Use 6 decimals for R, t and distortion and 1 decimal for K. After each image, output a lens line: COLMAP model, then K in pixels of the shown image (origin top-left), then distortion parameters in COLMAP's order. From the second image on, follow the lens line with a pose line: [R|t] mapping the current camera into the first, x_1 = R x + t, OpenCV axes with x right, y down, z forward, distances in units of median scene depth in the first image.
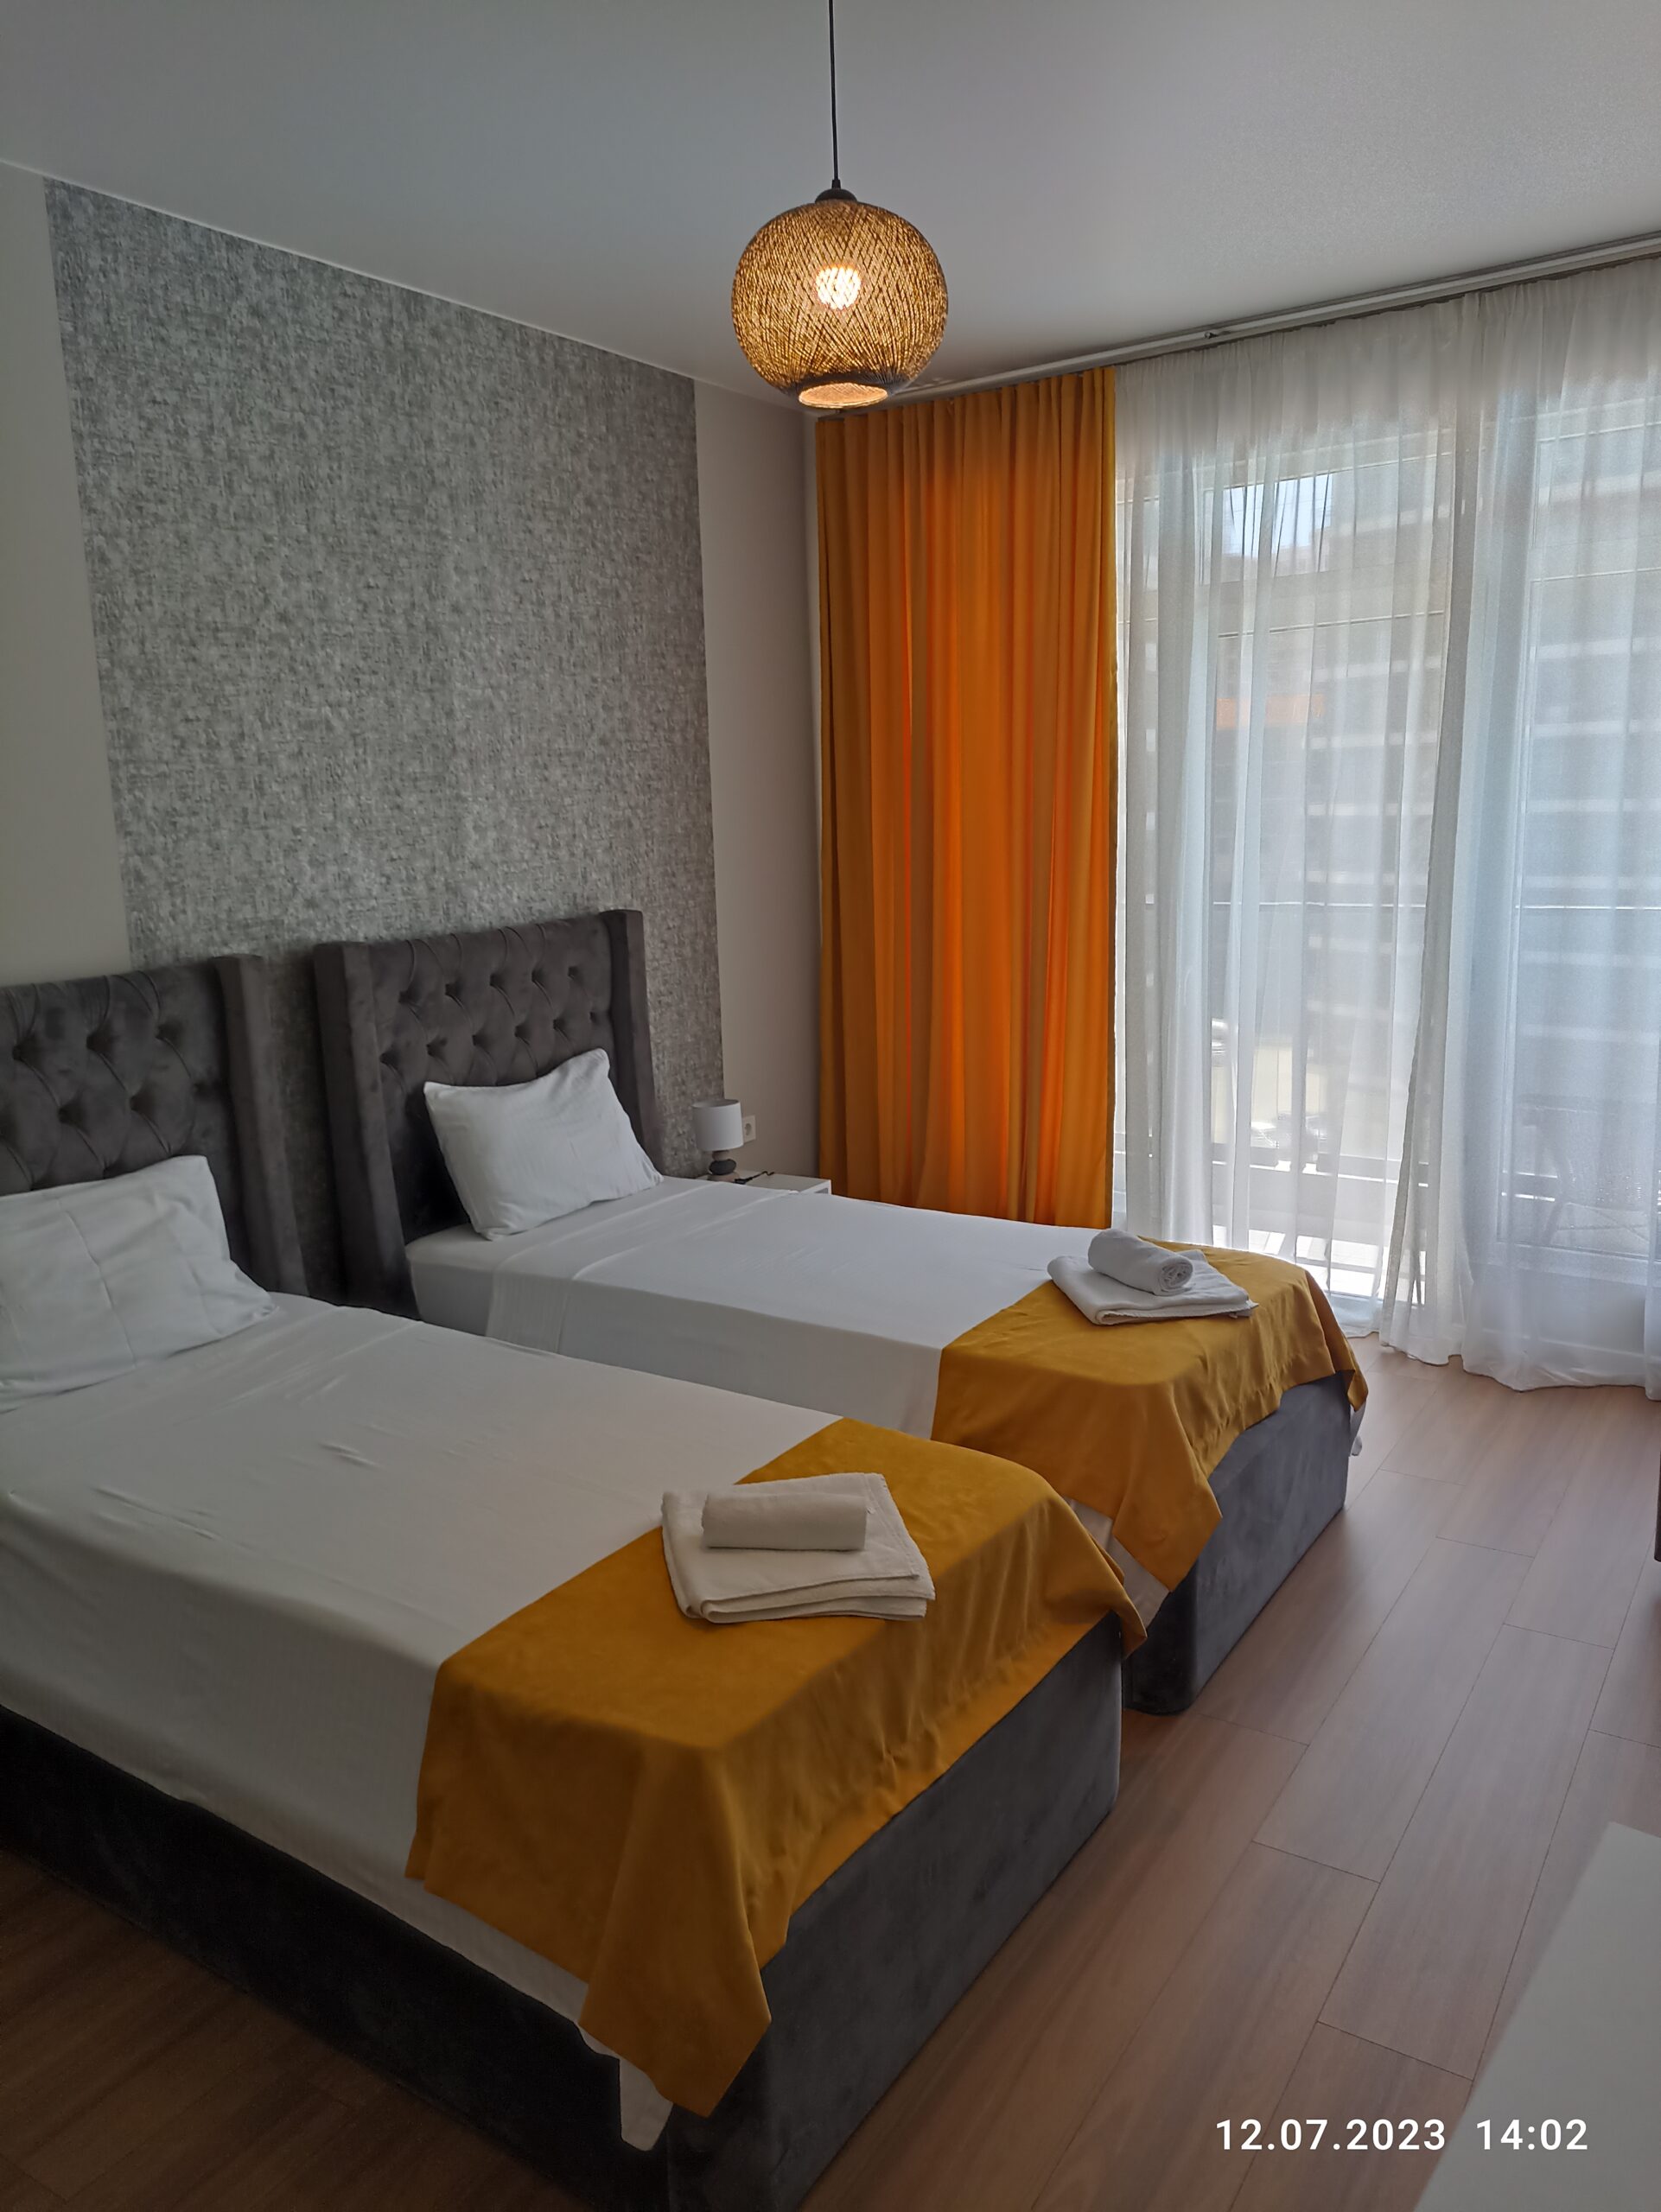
lens RADIAL K [[1636.9, 0, 844.2], [0, 1636.9, 1088.0], [0, 0, 1]] dist [0.017856, 0.005641]
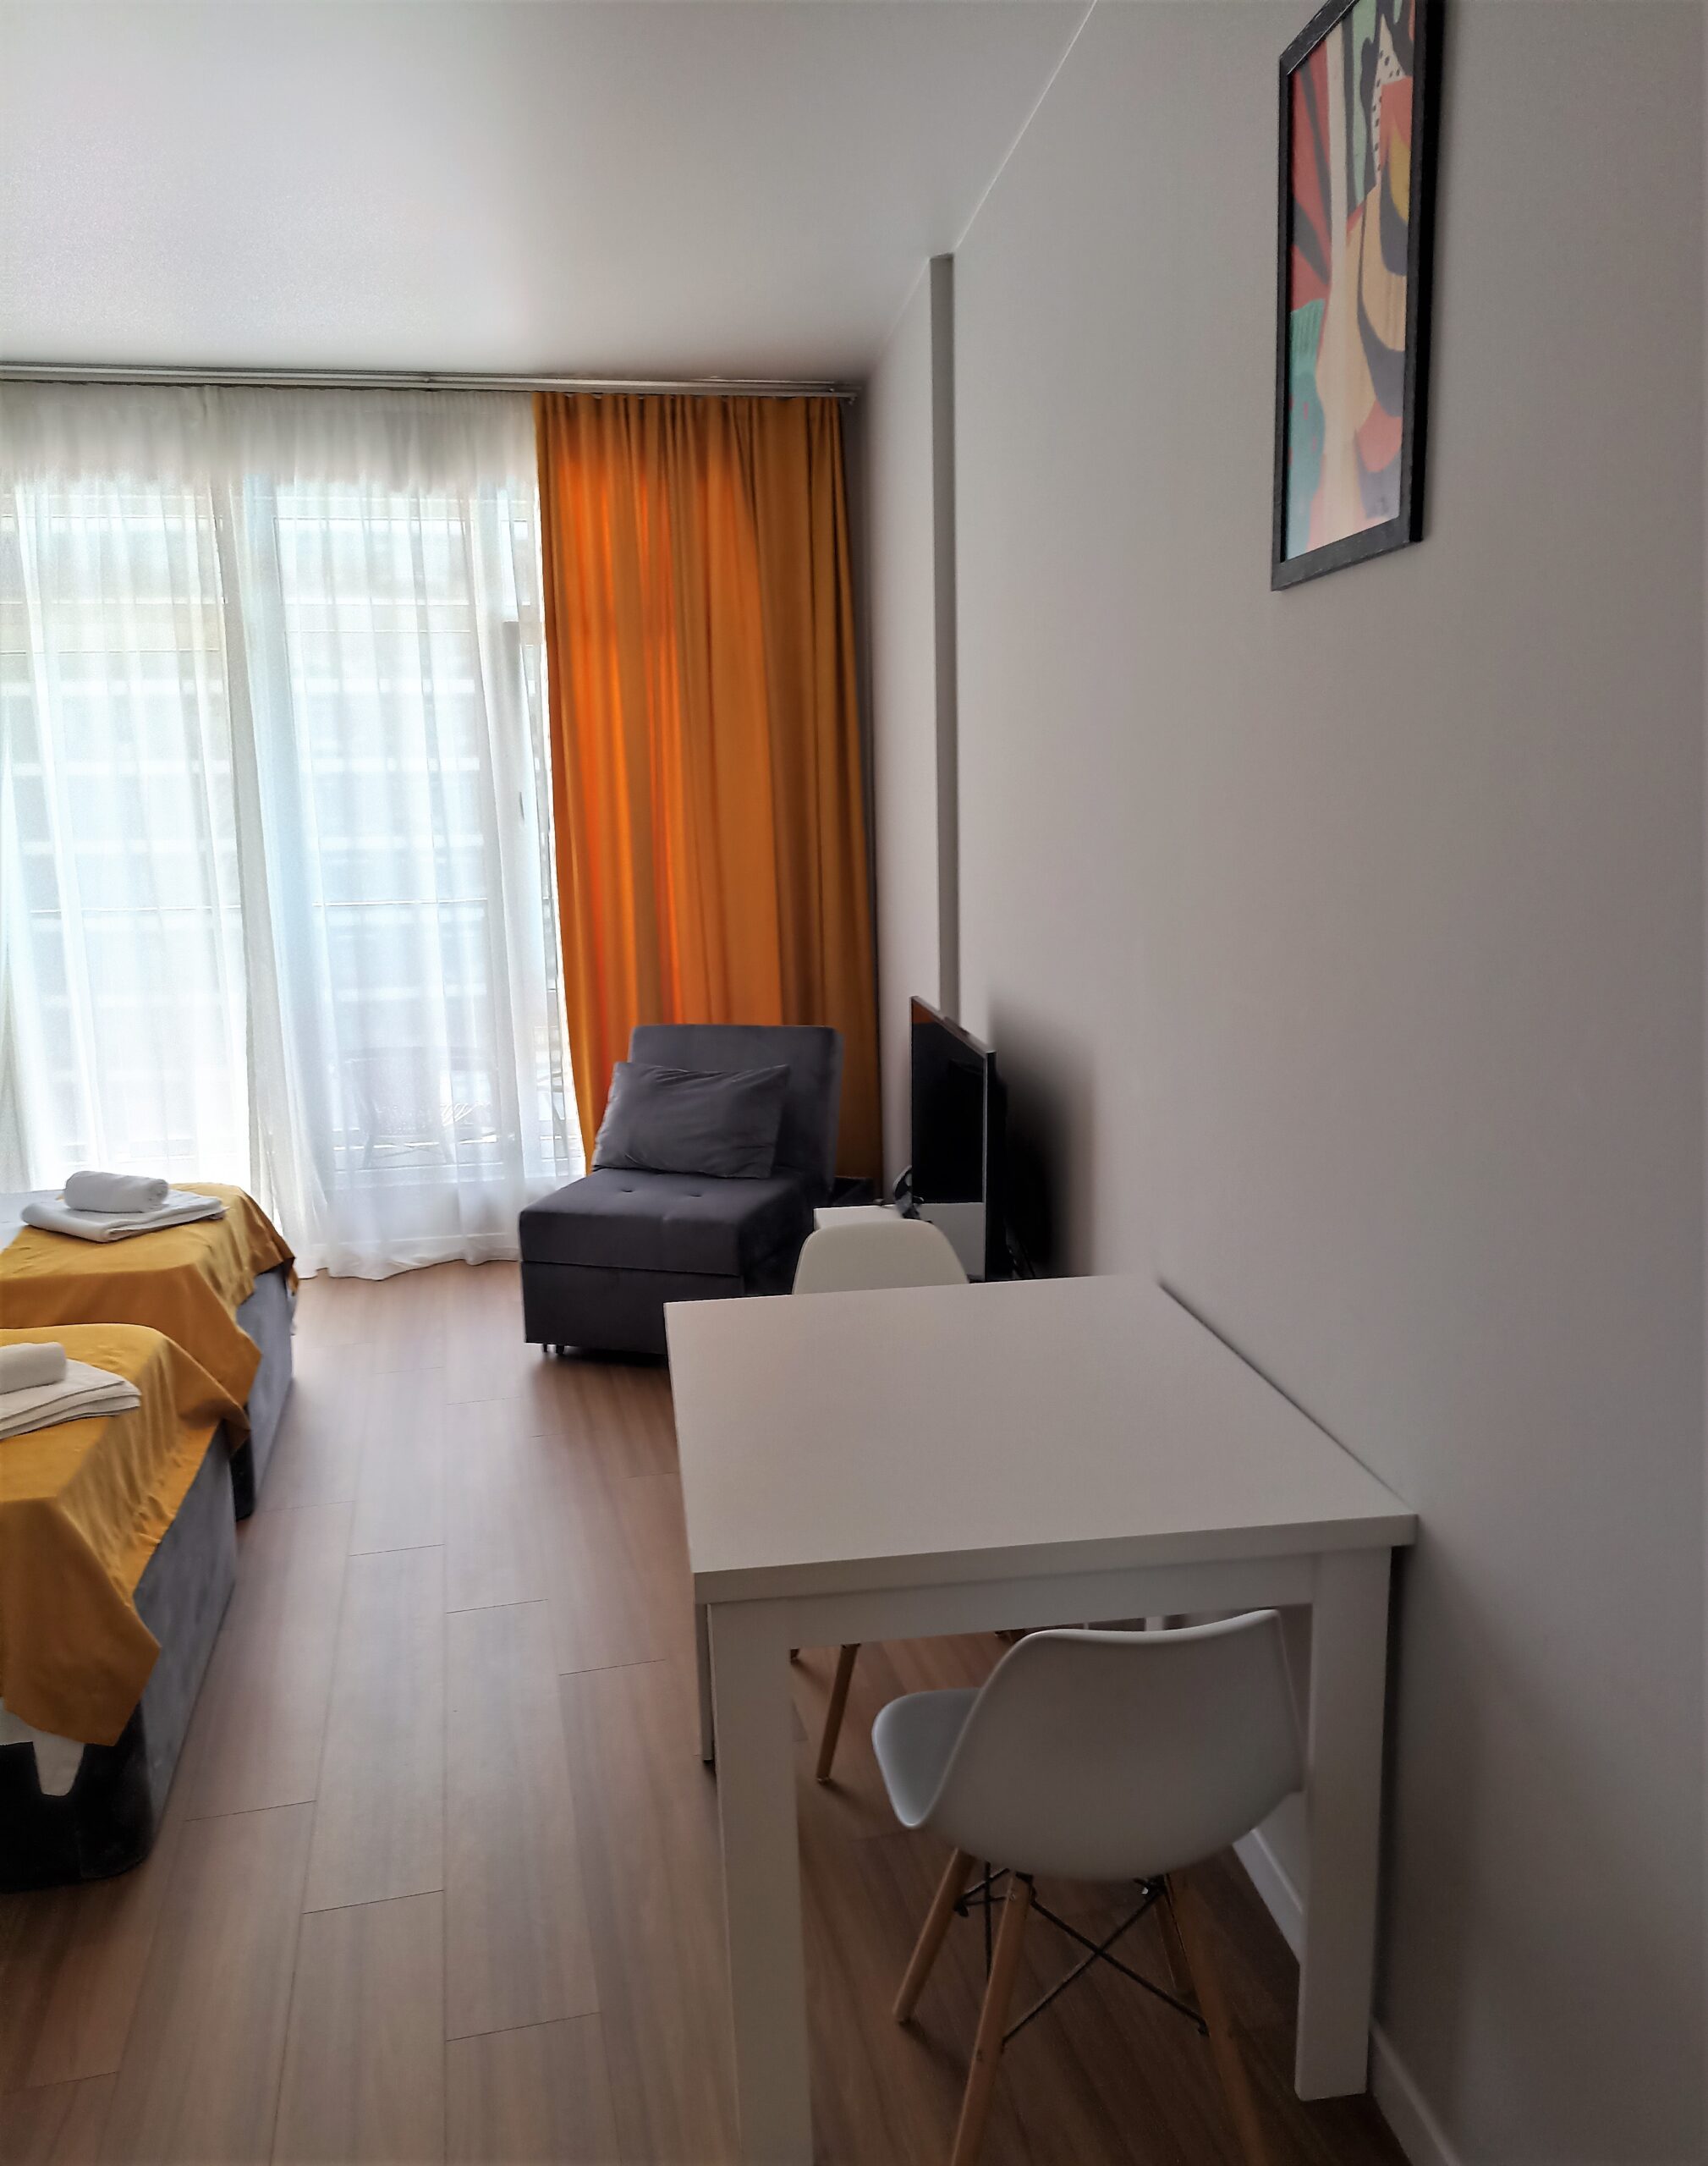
lens RADIAL K [[1671.3, 0, 889.6], [0, 1671.3, 1173.3], [0, 0, 1]] dist [0.027083, -0.029747]
pose [[0.680796, -0.141464, 0.718682, -0.253654], [0.127953, 0.989055, 0.073475, 0.062540], [-0.721210, 0.041936, 0.691446, -0.189683]]
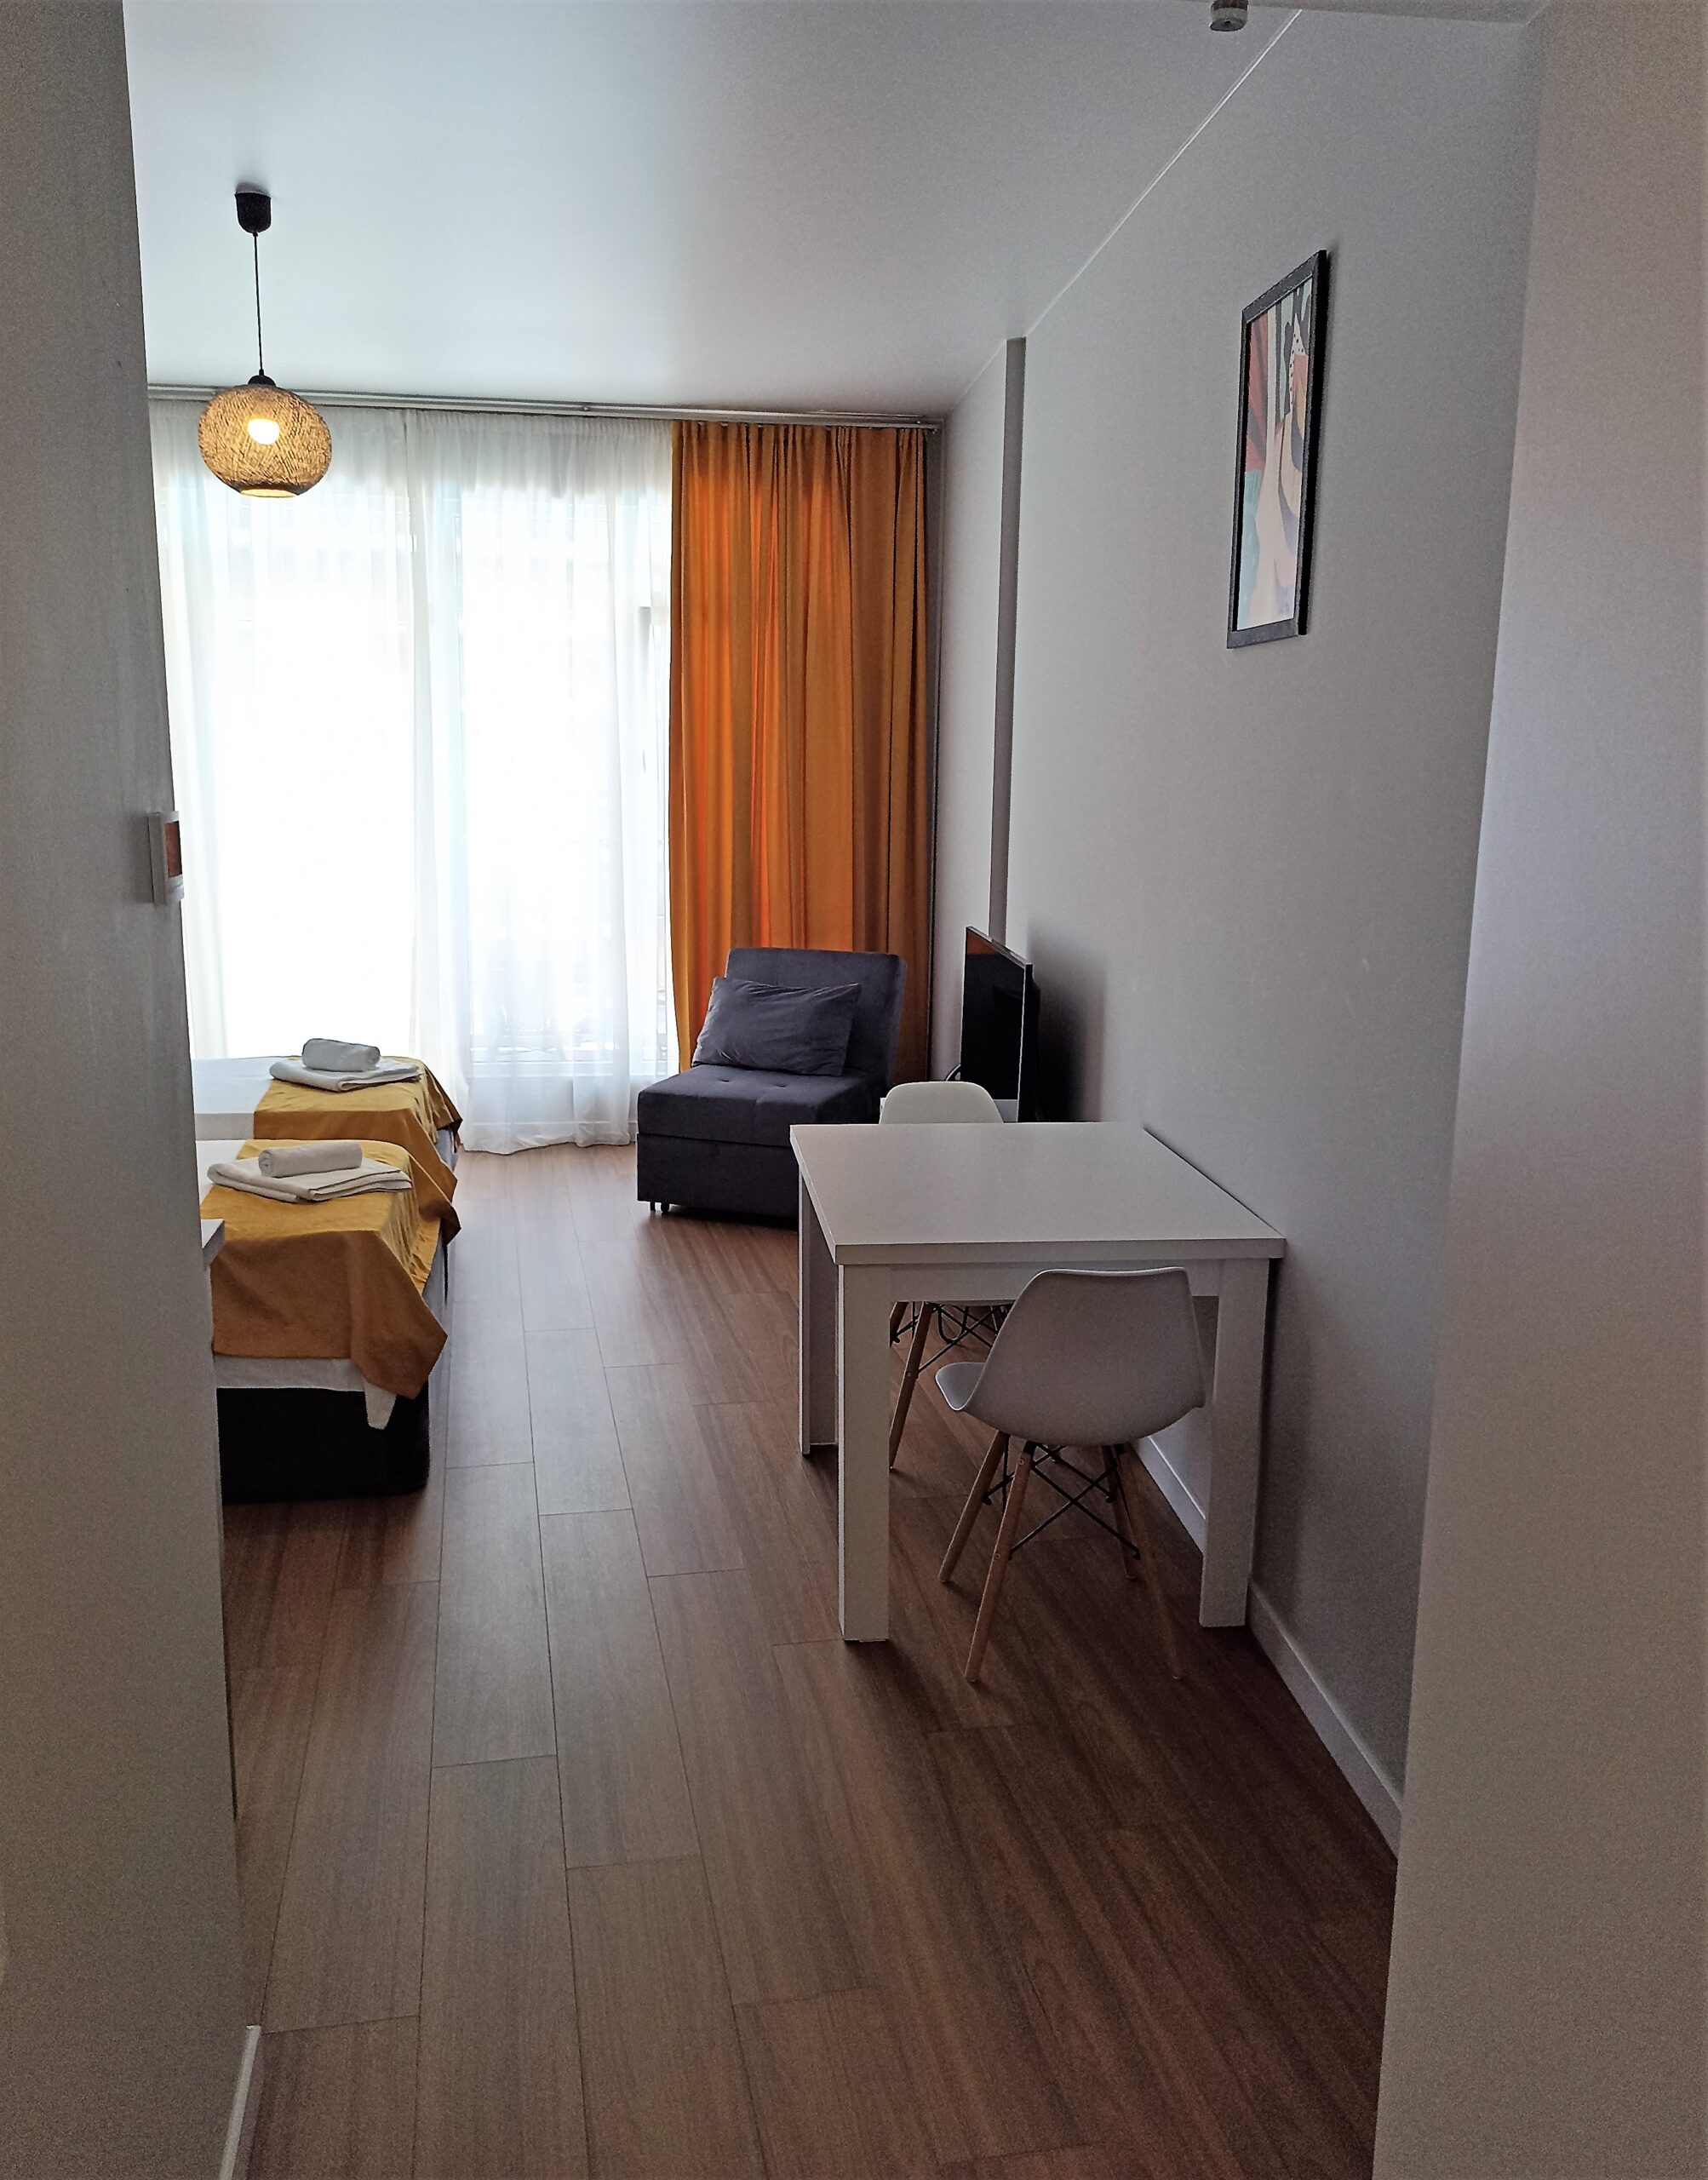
lens RADIAL K [[1744.3, 0, 846.6], [0, 1744.3, 1121.4], [0, 0, 1]] dist [0.018640, -0.027102]
pose [[0.715436, -0.105776, 0.690625, -0.499847], [0.089990, 0.994191, 0.059048, 0.094204], [-0.692859, 0.019905, 0.720799, -0.393081]]
